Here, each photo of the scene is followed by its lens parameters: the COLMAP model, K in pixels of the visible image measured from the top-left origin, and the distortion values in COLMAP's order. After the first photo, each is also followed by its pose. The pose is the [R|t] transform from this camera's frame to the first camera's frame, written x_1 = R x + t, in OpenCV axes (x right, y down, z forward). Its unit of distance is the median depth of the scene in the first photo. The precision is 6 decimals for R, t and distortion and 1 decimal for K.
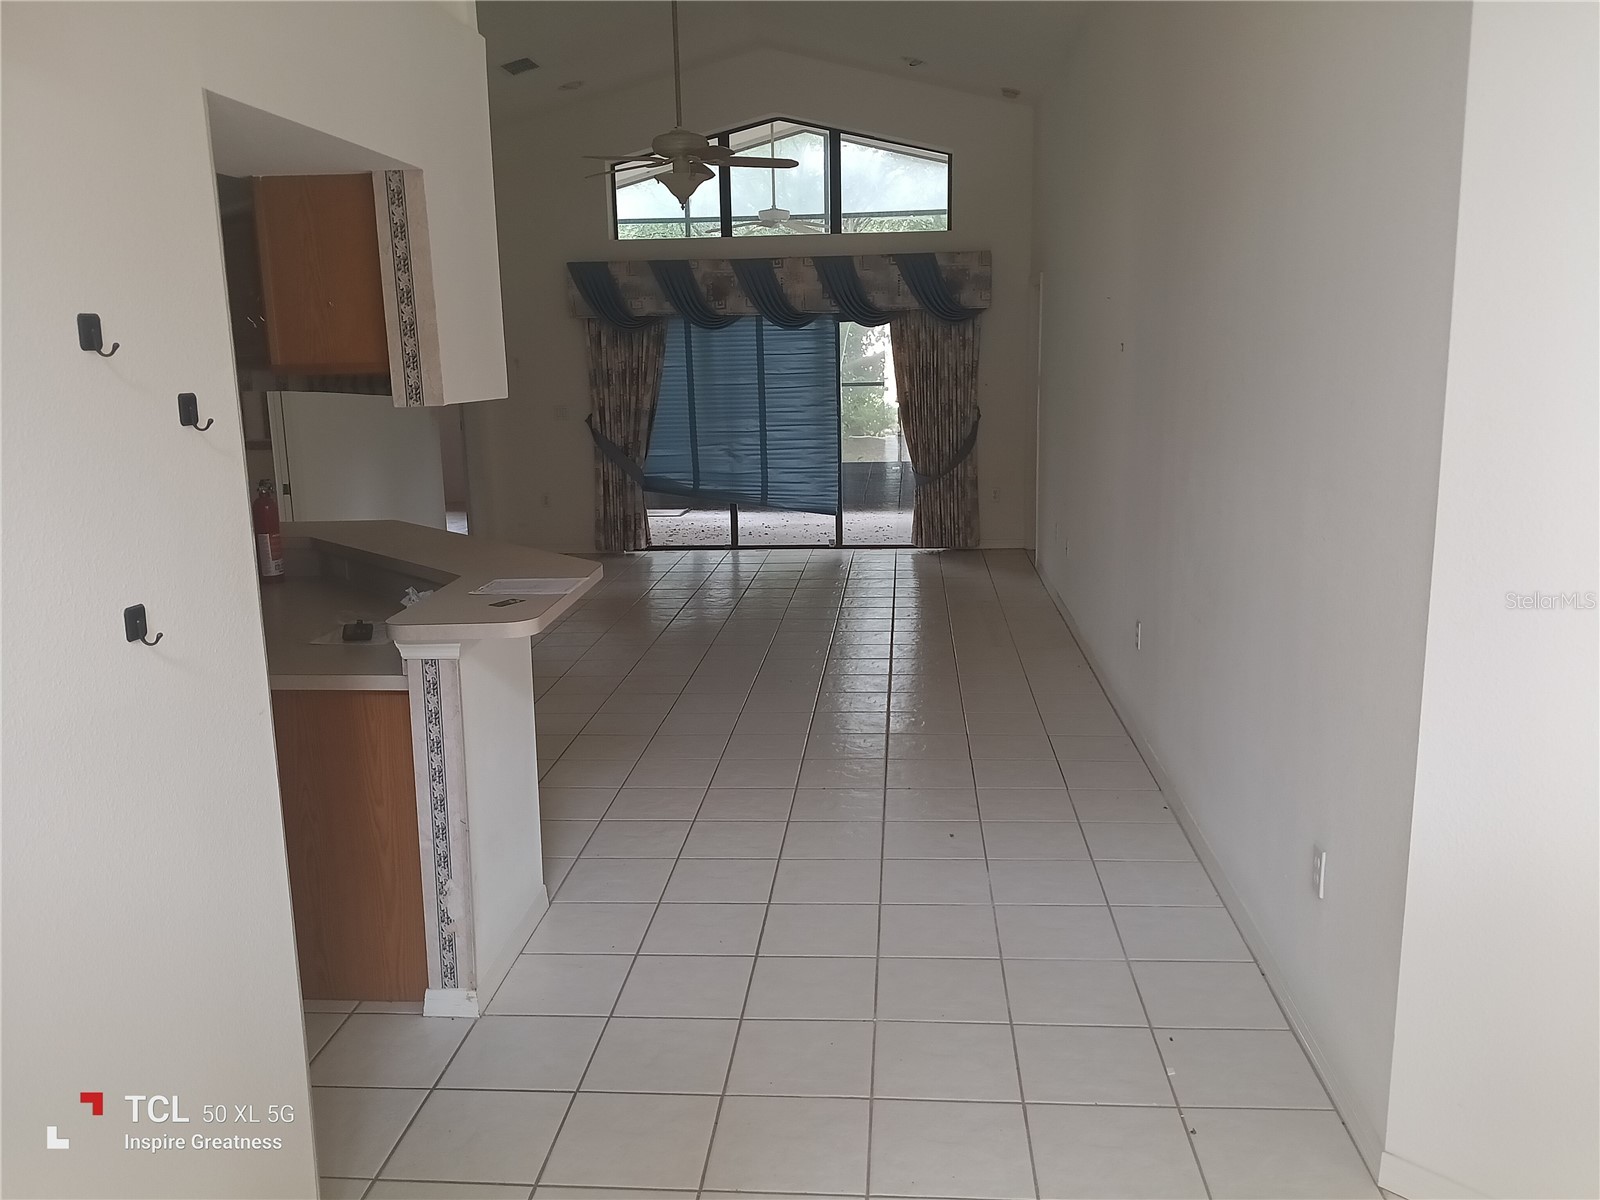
lens RADIAL K [[1321.7, 0, 800.5], [0, 1321.7, 603.5], [0, 0, 1]] dist [0.070970, -0.127607]
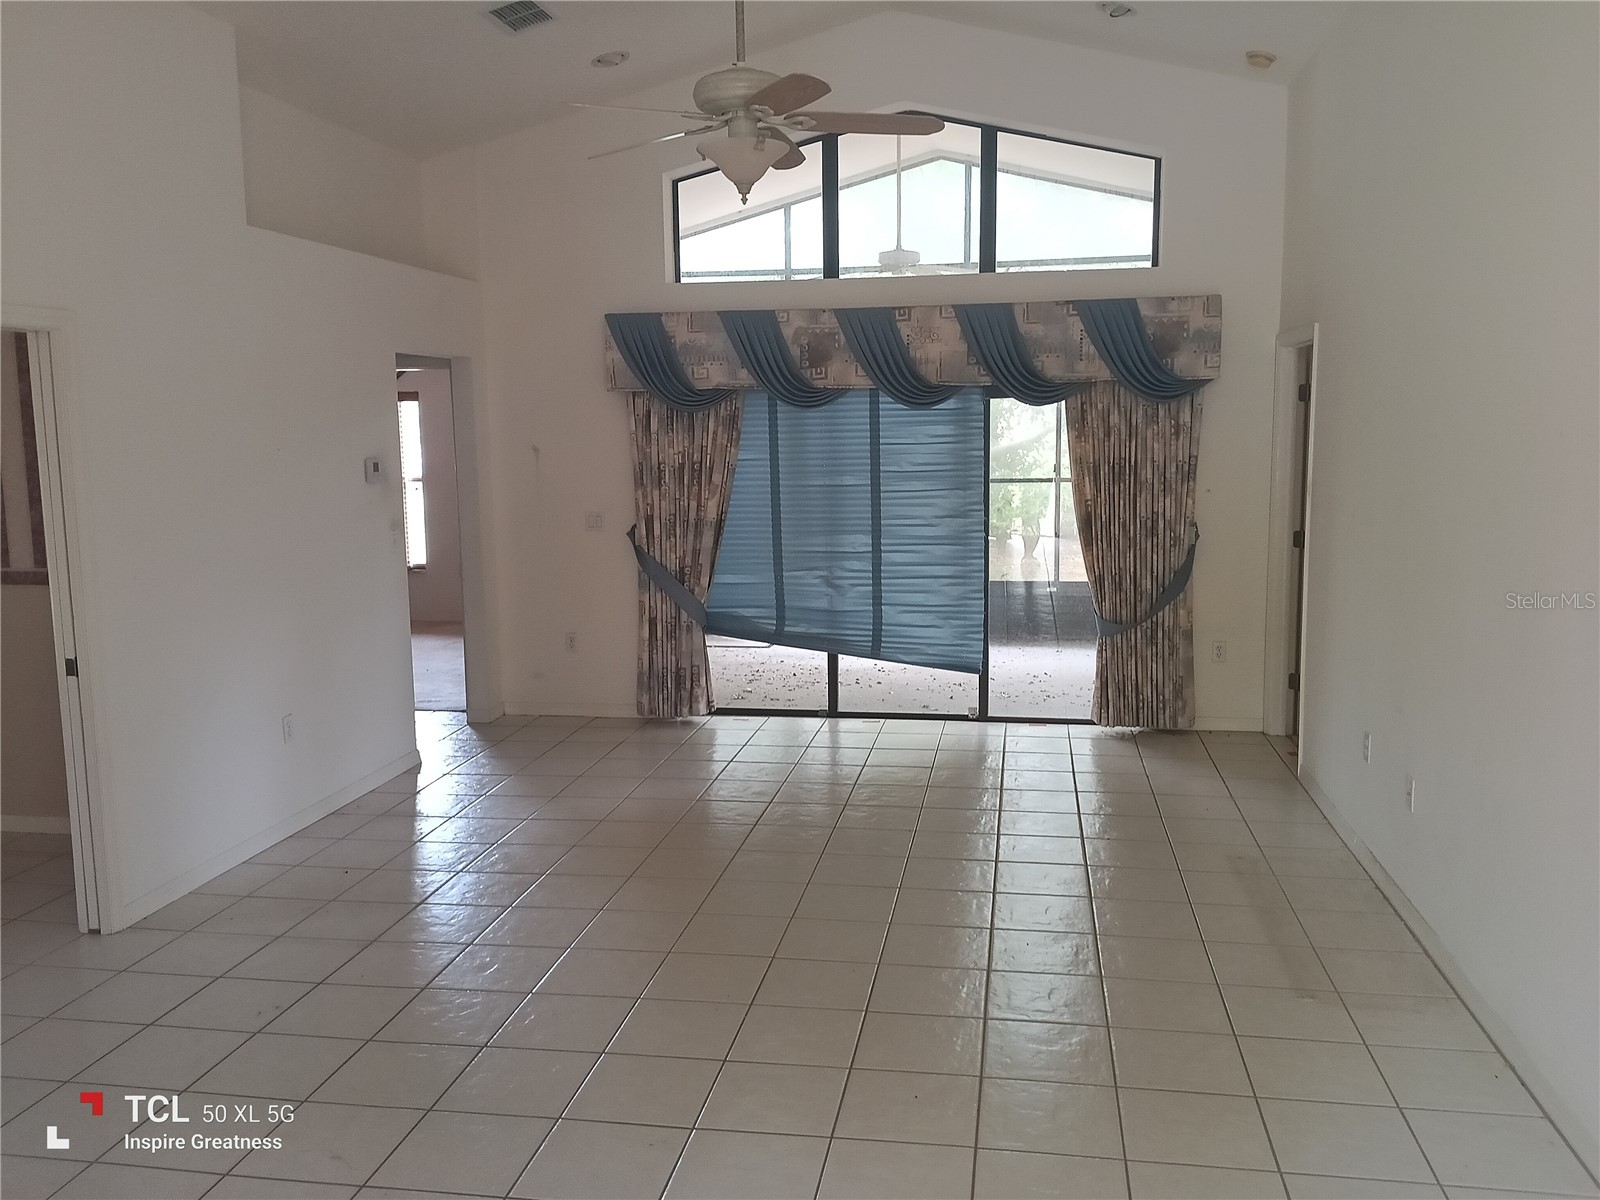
lens RADIAL K [[1321.7, 0, 800.5], [0, 1321.7, 603.5], [0, 0, 1]] dist [0.070970, -0.127607]
pose [[0.995909, 0.019680, -0.088193, -0.006303], [-0.024916, 0.997966, -0.058675, -0.062798], [0.086859, 0.060632, 0.994374, 0.311562]]
